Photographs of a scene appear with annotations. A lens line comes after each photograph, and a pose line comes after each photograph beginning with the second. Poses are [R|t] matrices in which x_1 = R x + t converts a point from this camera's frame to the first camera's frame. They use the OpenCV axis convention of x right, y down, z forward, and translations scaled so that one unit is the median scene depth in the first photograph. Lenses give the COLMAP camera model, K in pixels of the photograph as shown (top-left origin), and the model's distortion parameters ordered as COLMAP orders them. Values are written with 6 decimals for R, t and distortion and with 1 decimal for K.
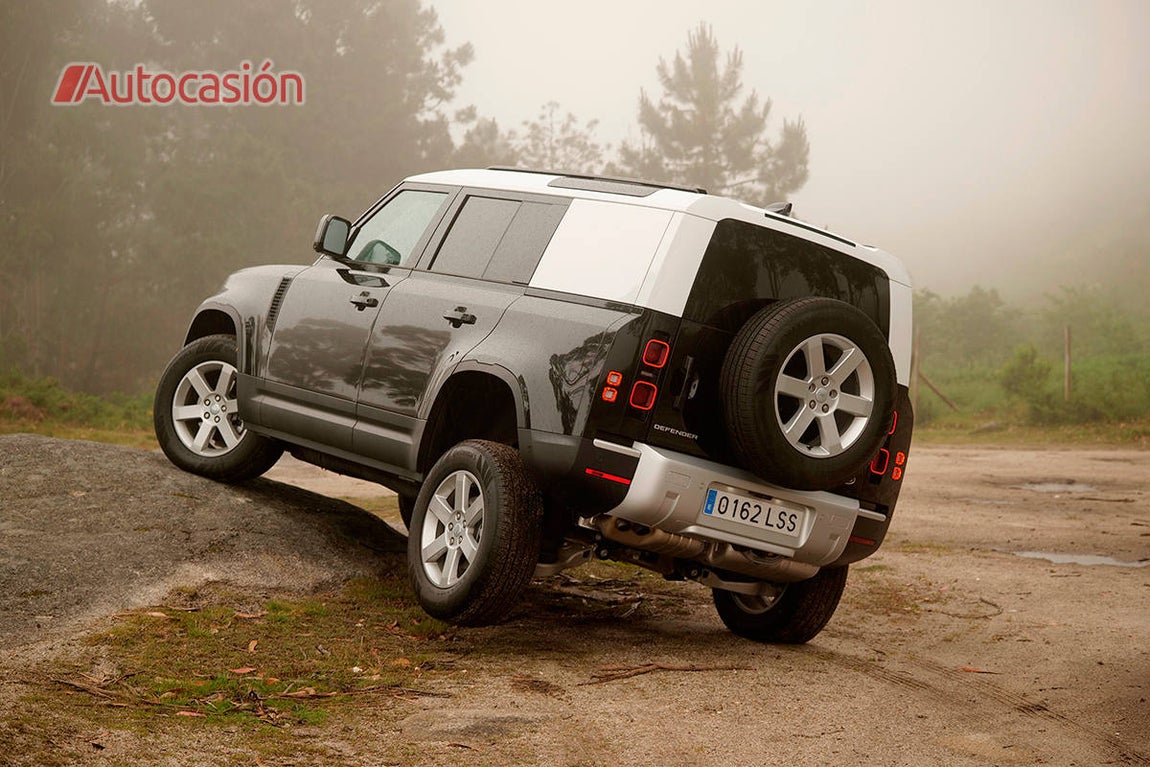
lens RADIAL K [[2366.6, 0, 575.0], [0, 2366.6, 383.5], [0, 0, 1]] dist [0.042835, -0.334762]
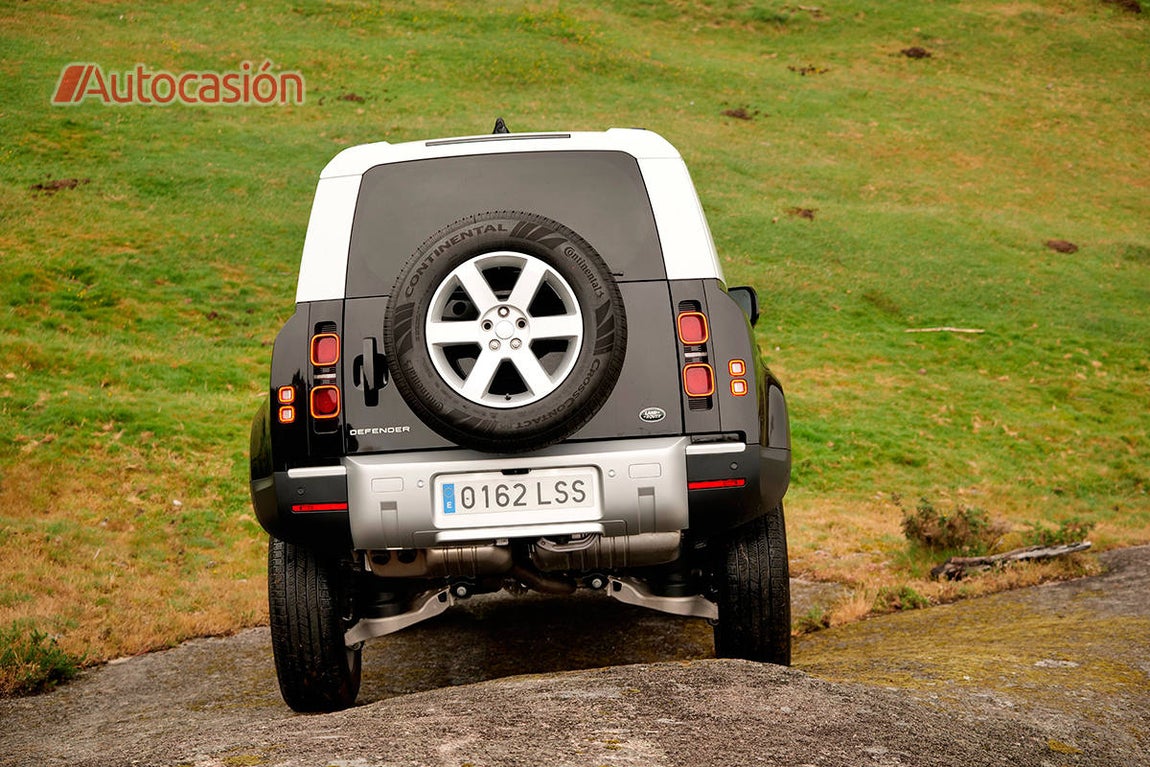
lens RADIAL K [[2366.6, 0, 575.0], [0, 2366.6, 383.5], [0, 0, 1]] dist [0.042835, -0.334762]
pose [[0.799264, -0.320674, -0.508277, 0.520545], [0.280484, 0.947027, -0.156423, 0.152696], [0.531513, -0.017540, 0.846869, 0.335846]]
